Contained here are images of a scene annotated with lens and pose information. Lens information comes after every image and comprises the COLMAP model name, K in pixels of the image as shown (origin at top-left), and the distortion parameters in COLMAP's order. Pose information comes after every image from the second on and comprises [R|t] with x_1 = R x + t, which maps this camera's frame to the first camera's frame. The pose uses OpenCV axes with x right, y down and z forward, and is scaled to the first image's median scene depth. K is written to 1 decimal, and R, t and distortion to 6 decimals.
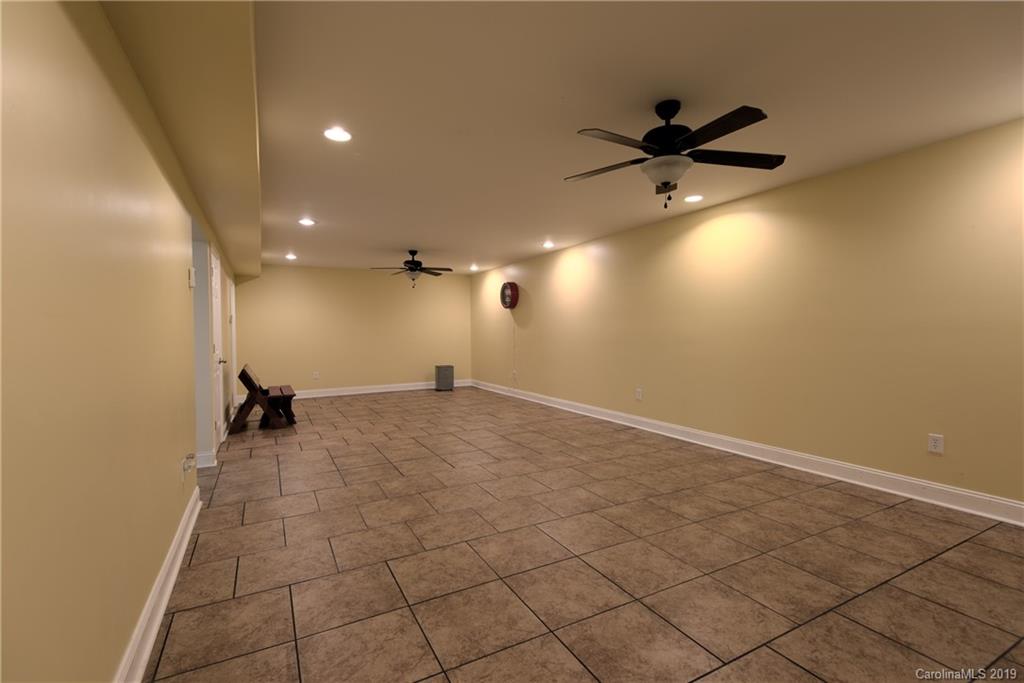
lens RADIAL K [[465.6, 0, 509.9], [0, 465.6, 338.6], [0, 0, 1]] dist [0.010750, -0.006092]
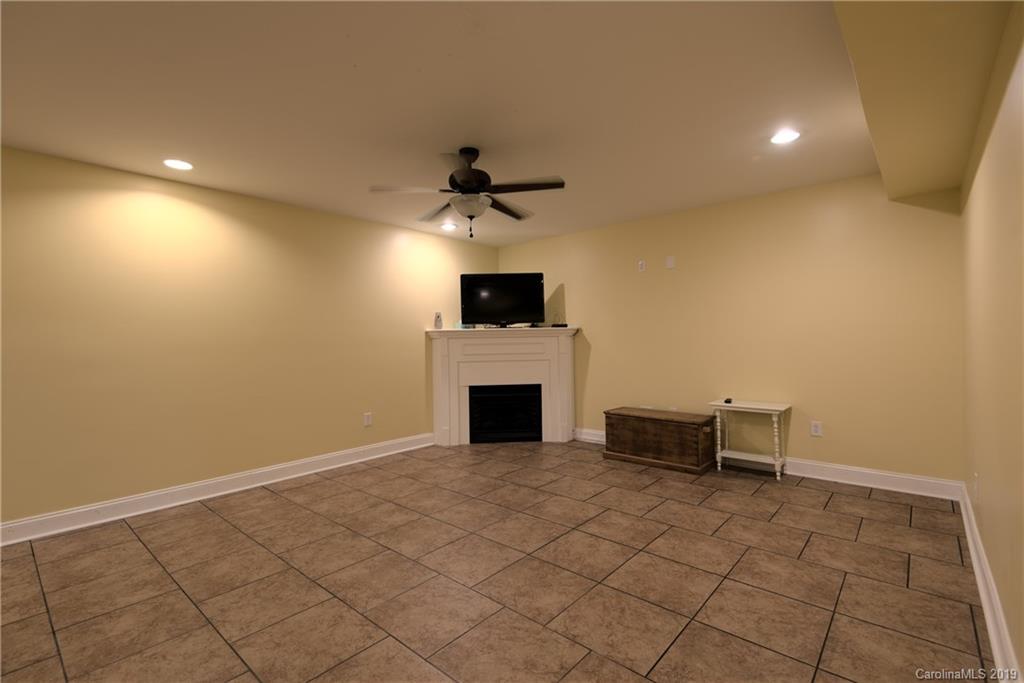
lens RADIAL K [[465.6, 0, 510.5], [0, 465.6, 348.2], [0, 0, 1]] dist [0.010750, -0.006092]
pose [[-0.353355, -0.010138, 0.935434, -0.745897], [0.038523, 0.998935, 0.025378, -0.024831], [-0.934696, 0.045003, -0.352588, 1.260632]]
